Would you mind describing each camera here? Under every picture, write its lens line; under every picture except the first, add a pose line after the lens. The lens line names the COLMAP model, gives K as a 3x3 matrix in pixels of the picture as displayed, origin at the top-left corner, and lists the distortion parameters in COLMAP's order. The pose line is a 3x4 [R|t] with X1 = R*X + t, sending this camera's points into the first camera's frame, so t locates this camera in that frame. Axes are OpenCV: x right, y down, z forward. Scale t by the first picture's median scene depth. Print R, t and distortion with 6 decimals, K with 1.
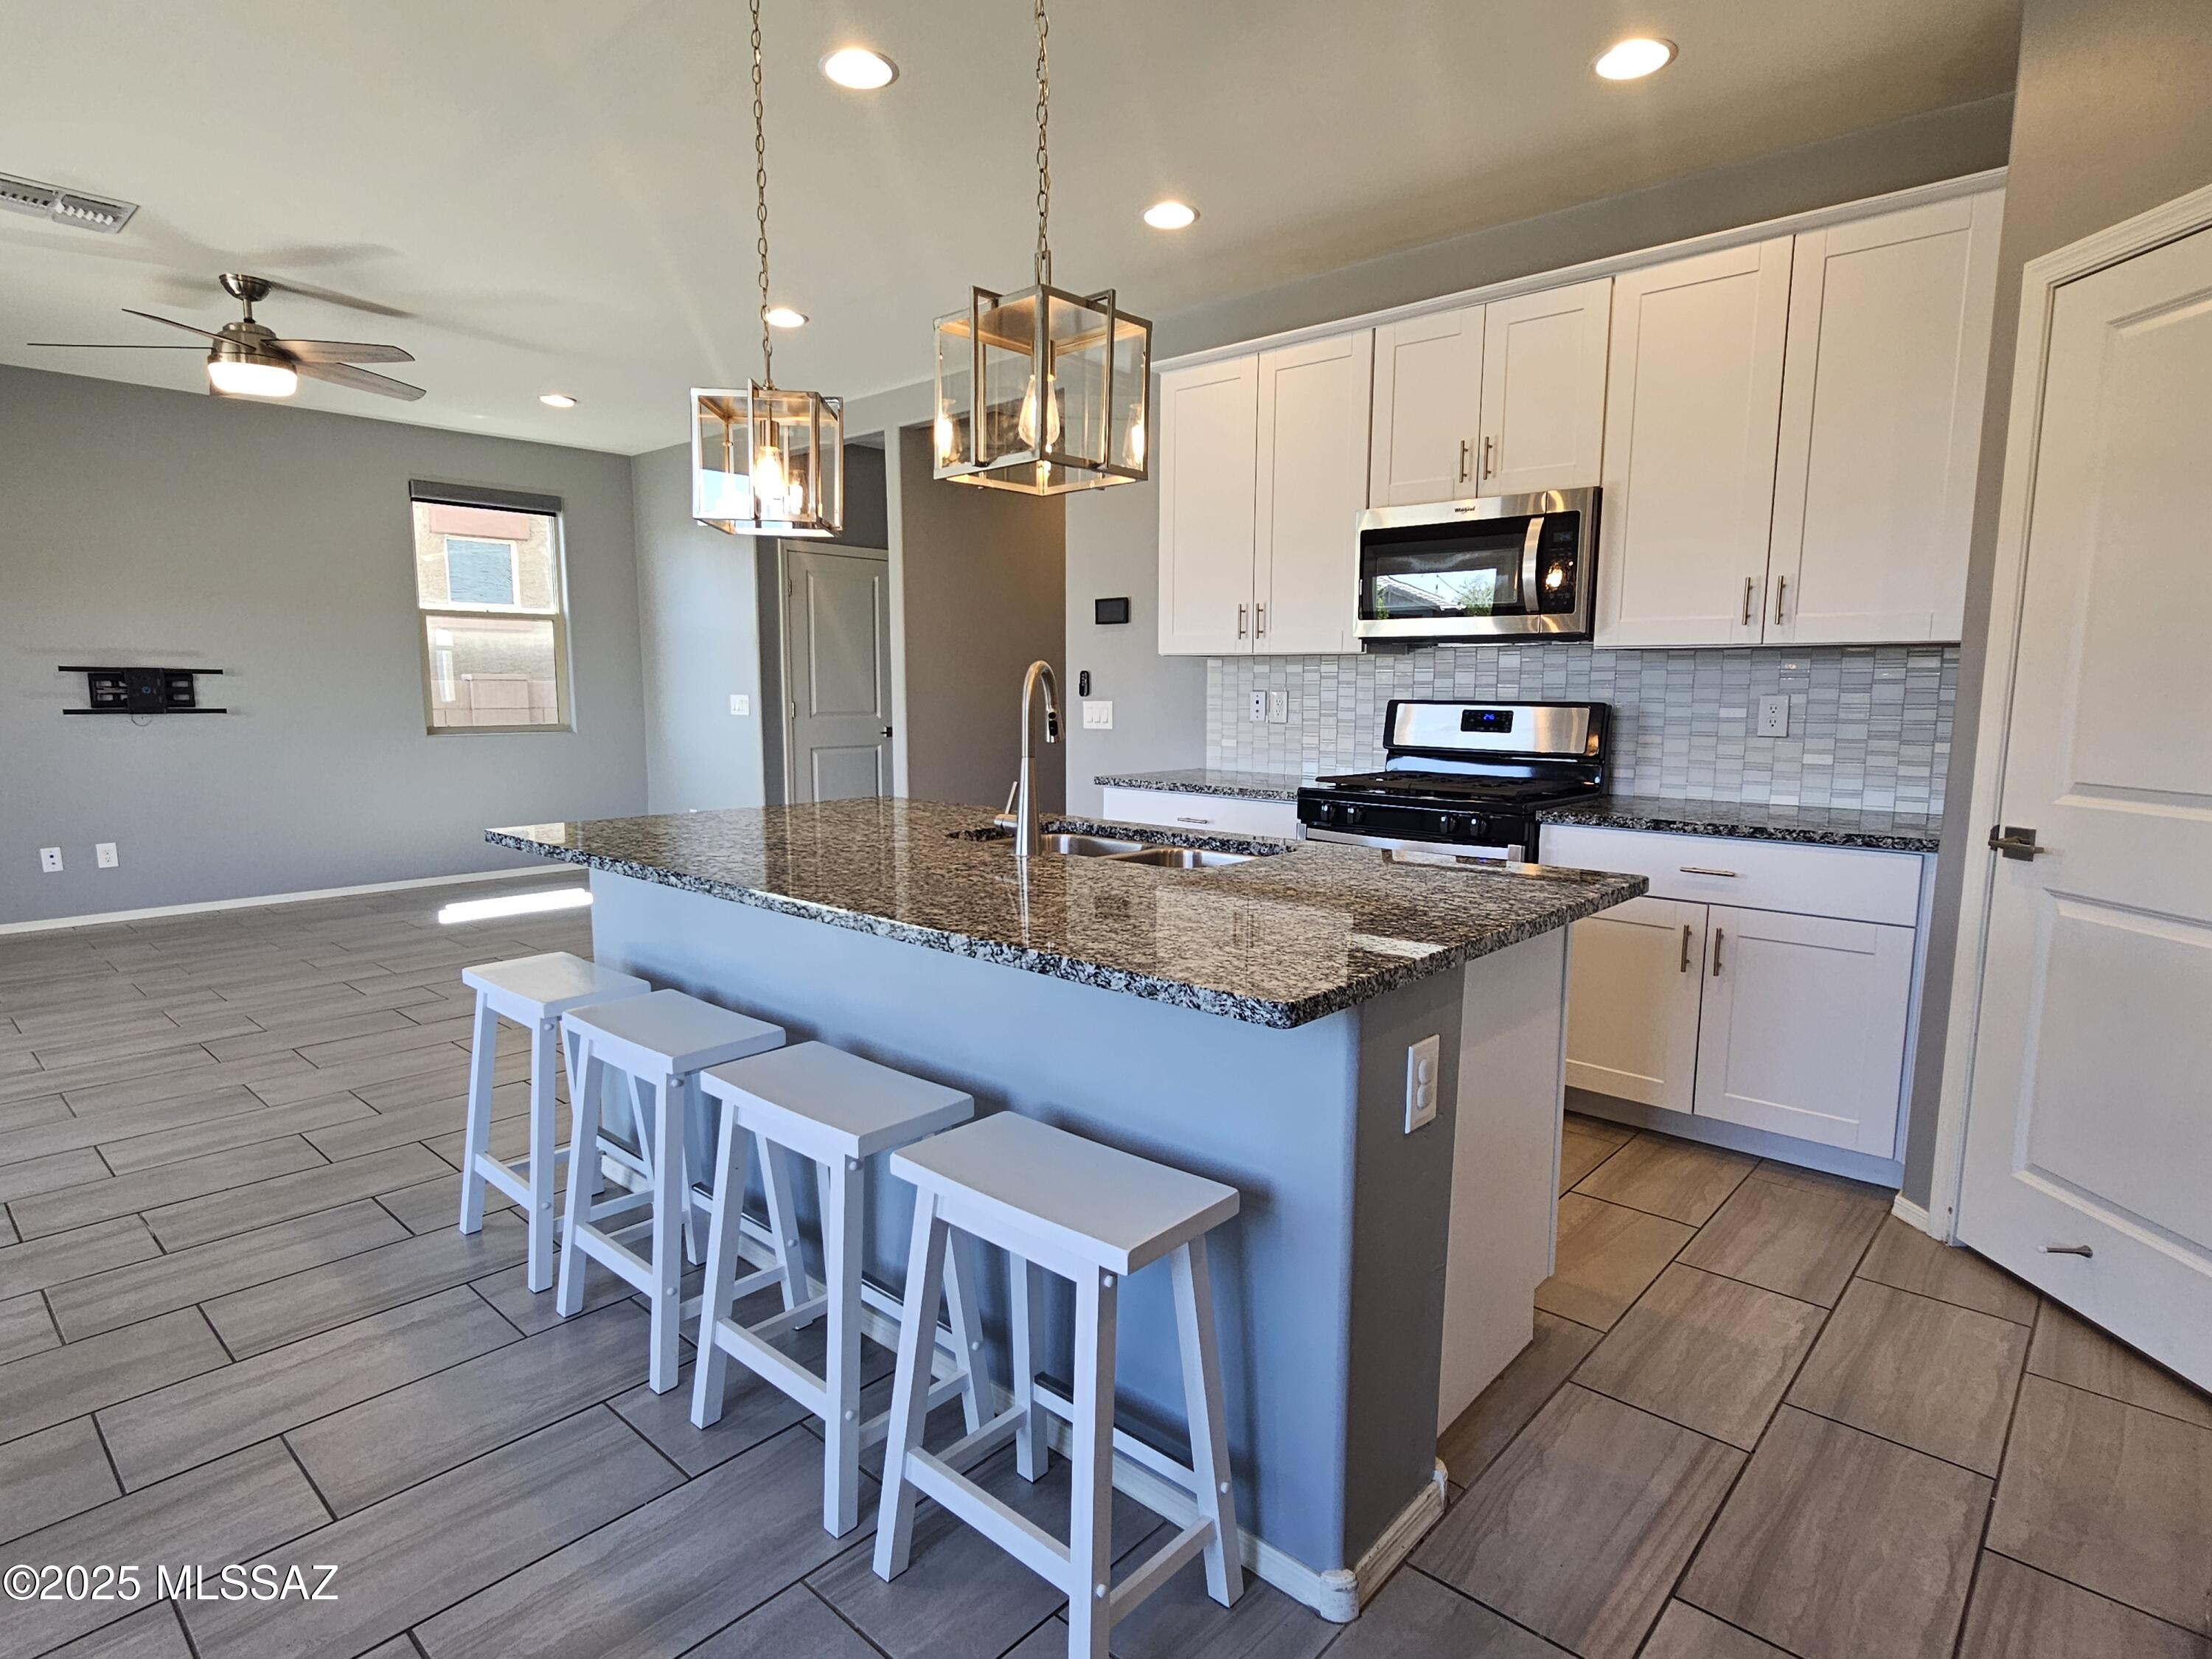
lens RADIAL K [[1181.1, 0, 1086.1], [0, 1181.1, 838.1], [0, 0, 1]] dist [-0.000628, 0.001738]
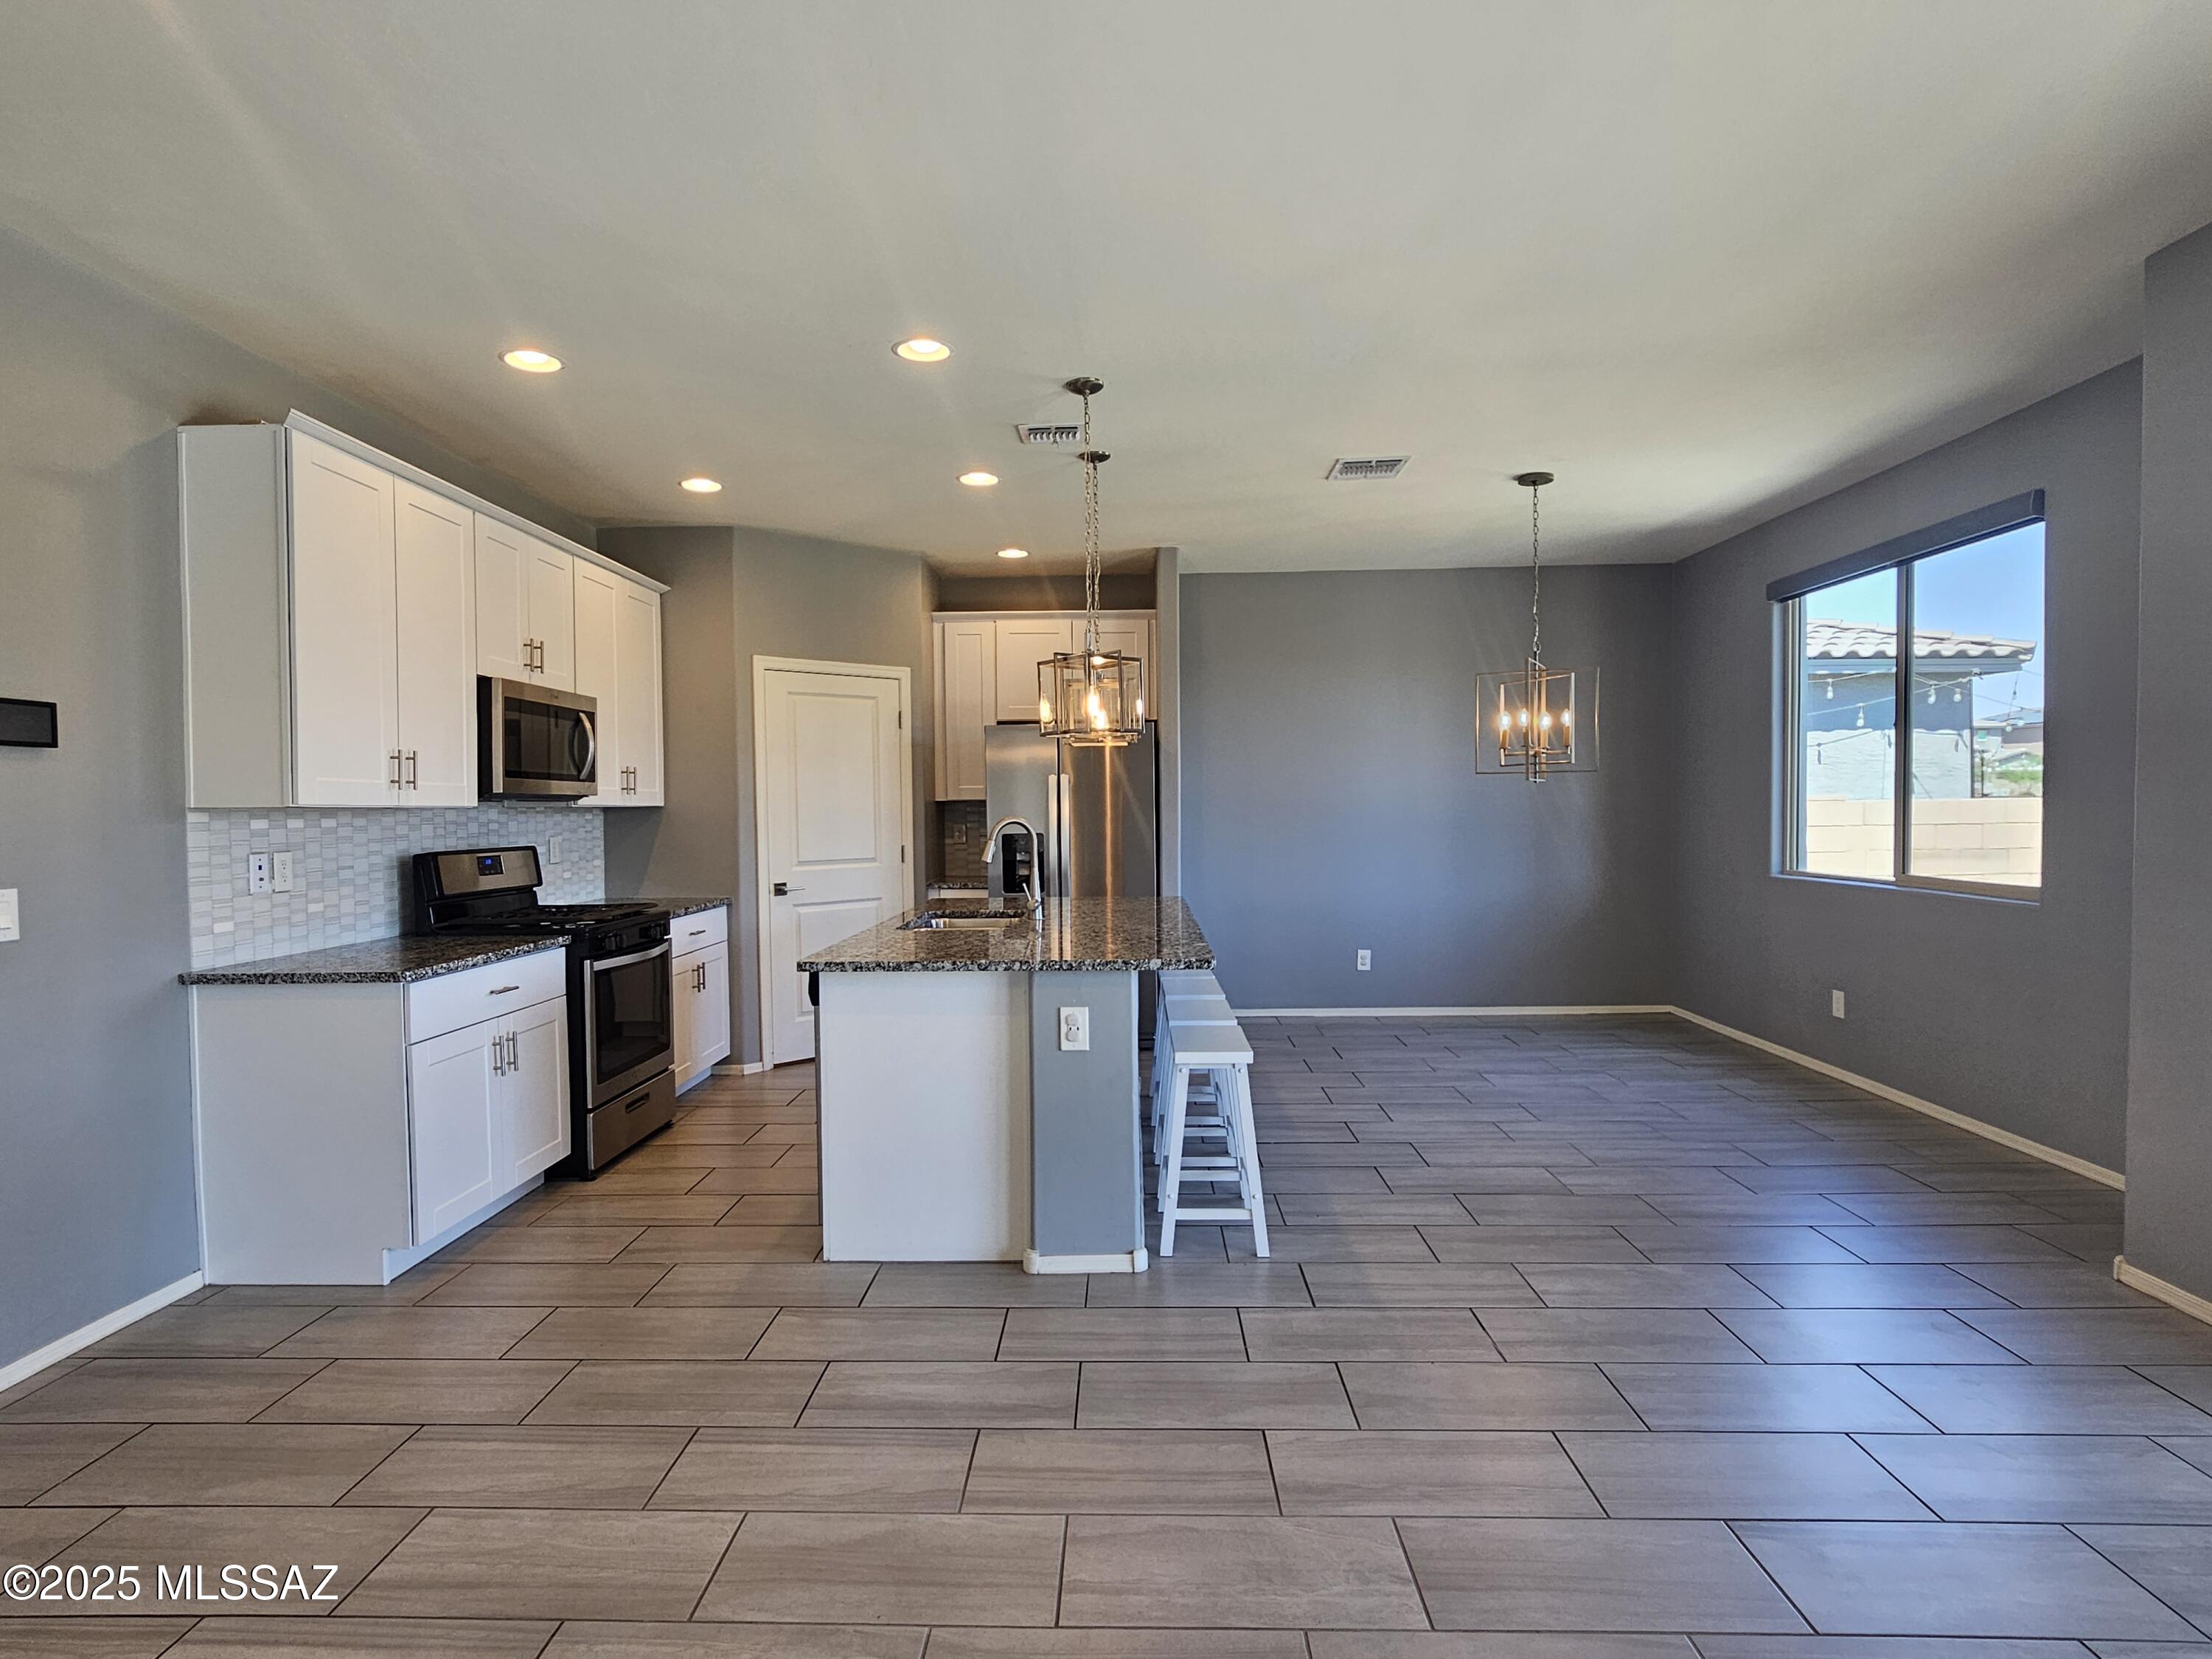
lens RADIAL K [[1181.1, 0, 1088.1], [0, 1181.1, 837.4], [0, 0, 1]] dist [-0.000628, 0.001738]
pose [[-0.653030, -0.015320, 0.757177, -0.903919], [0.108847, 0.987517, 0.113856, -0.188924], [-0.749470, 0.156768, -0.643210, 1.258946]]
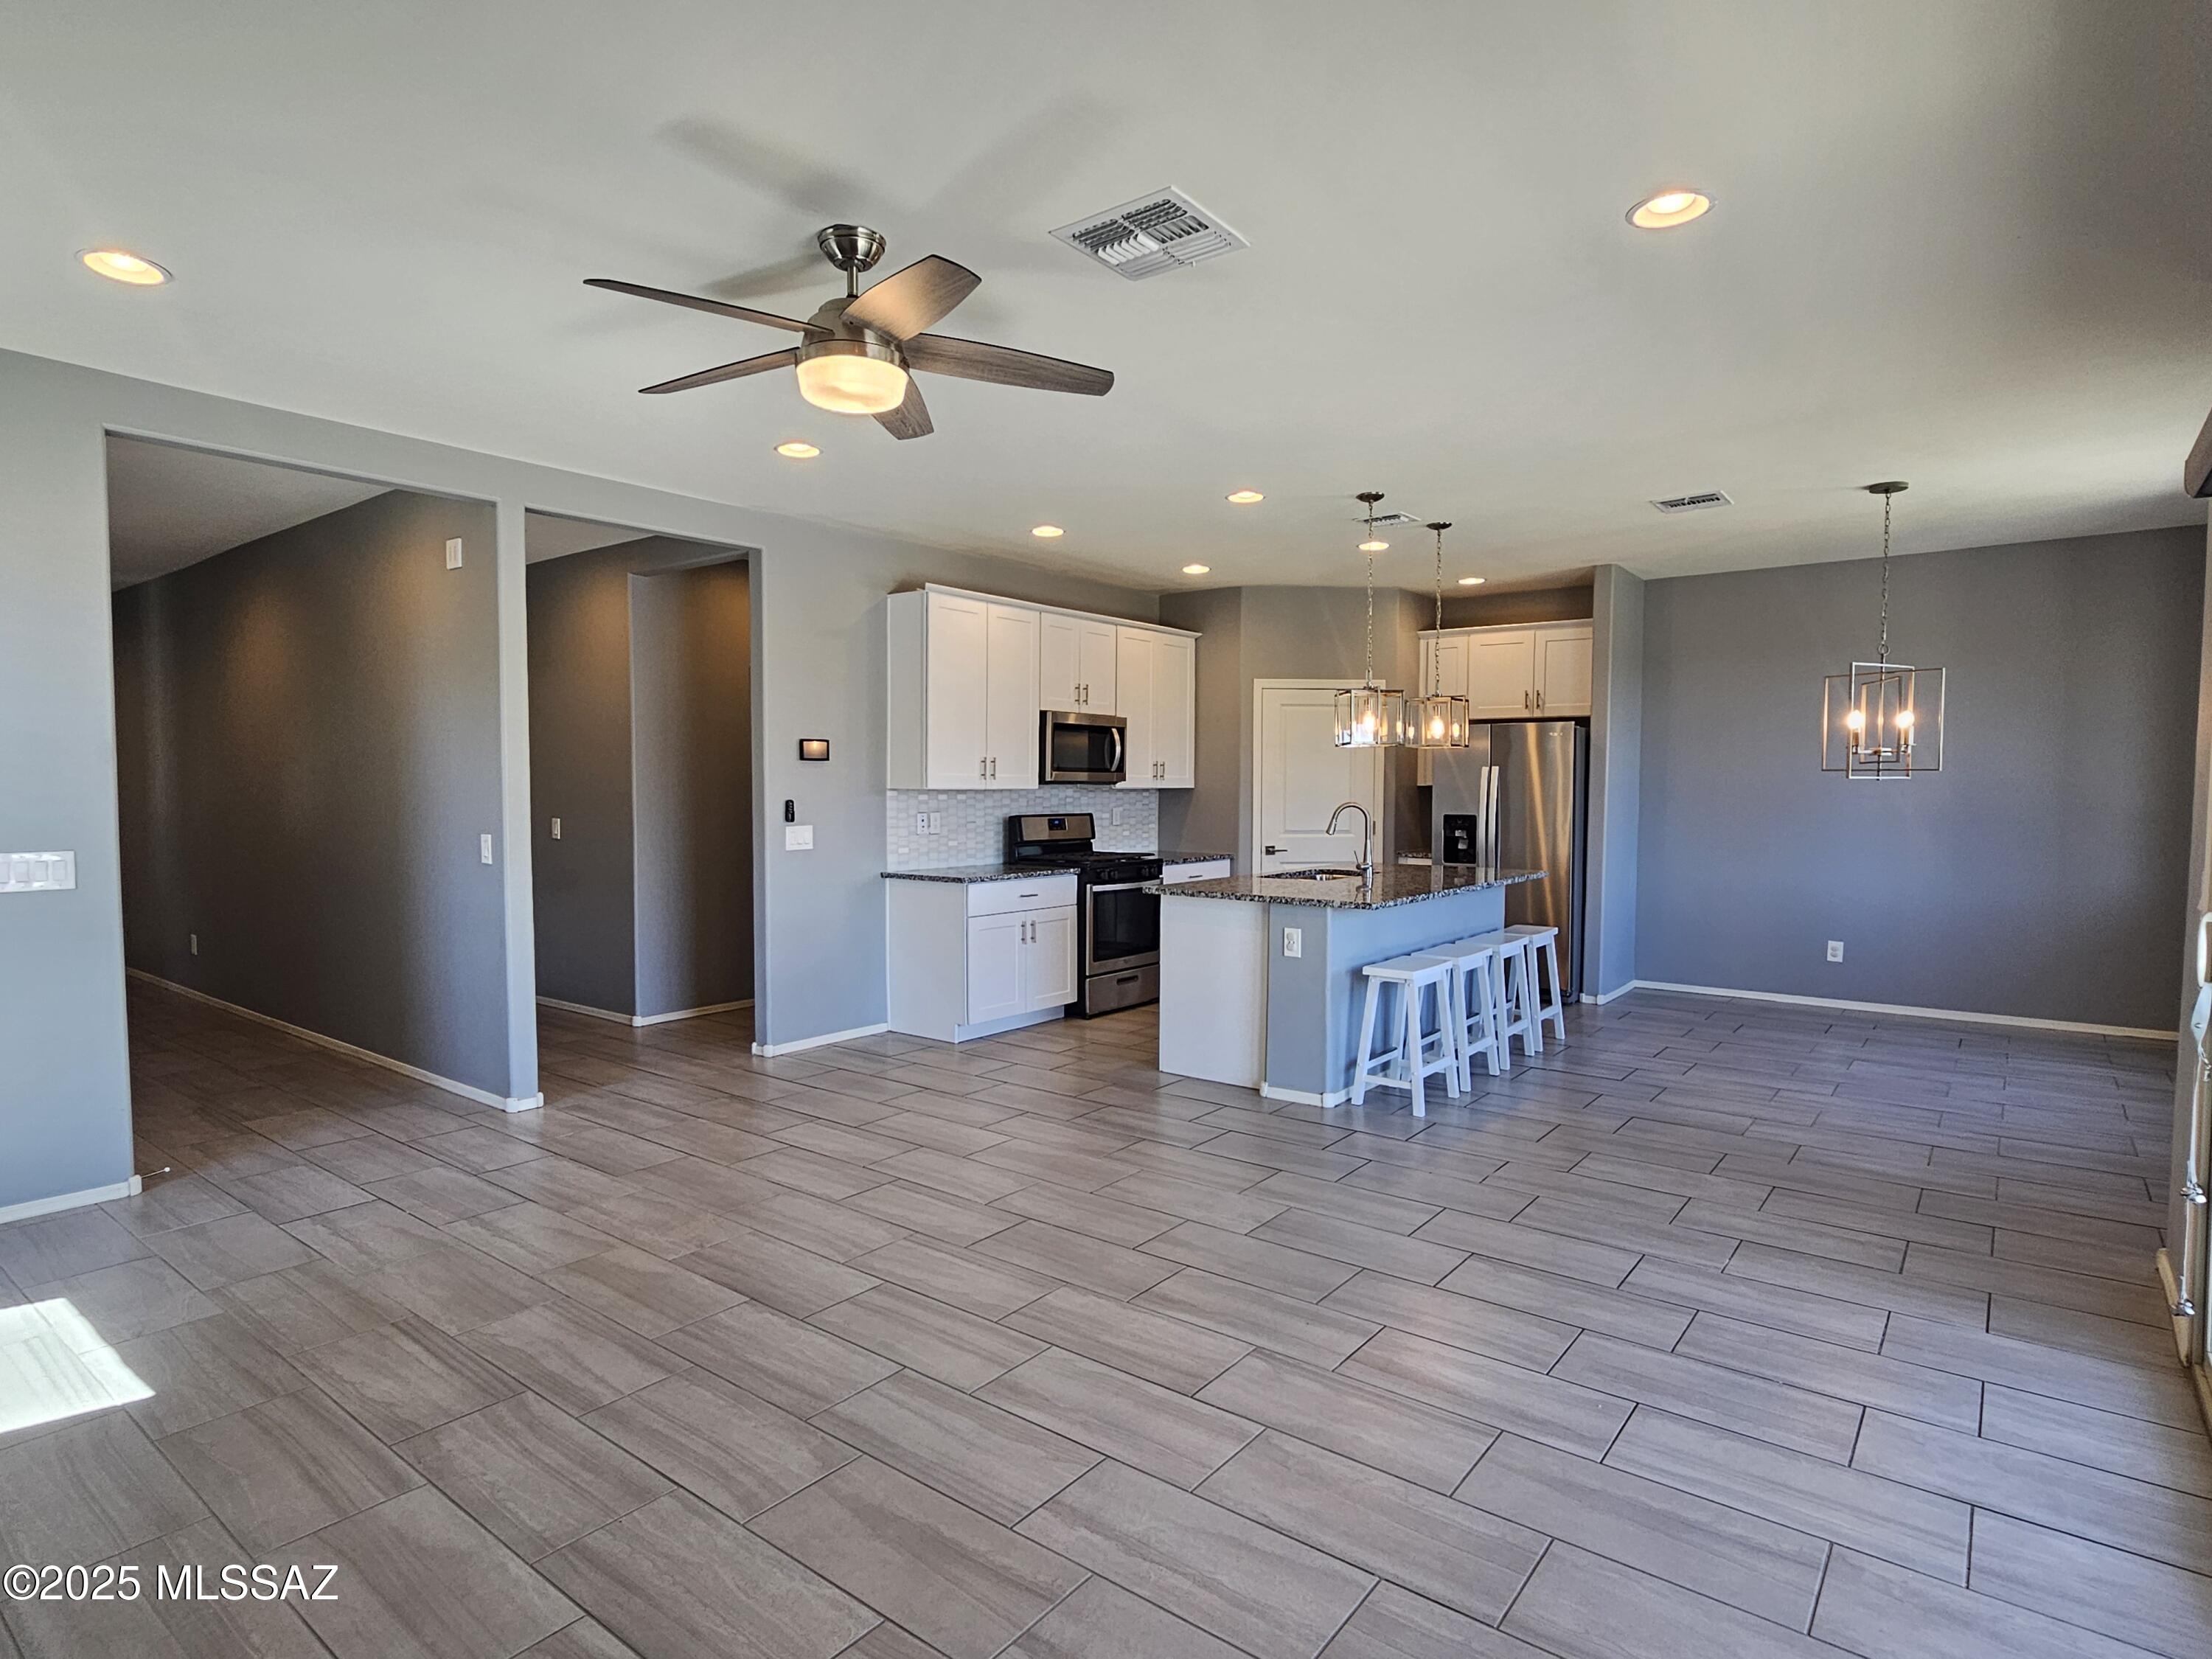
lens RADIAL K [[1181.1, 0, 1092.6], [0, 1181.1, 836.1], [0, 0, 1]] dist [-0.000628, 0.001738]
pose [[-0.077289, -0.048613, 0.995823, -1.510444], [0.128106, 0.990047, 0.058274, -0.177911], [-0.988744, 0.132074, -0.070292, 1.041470]]
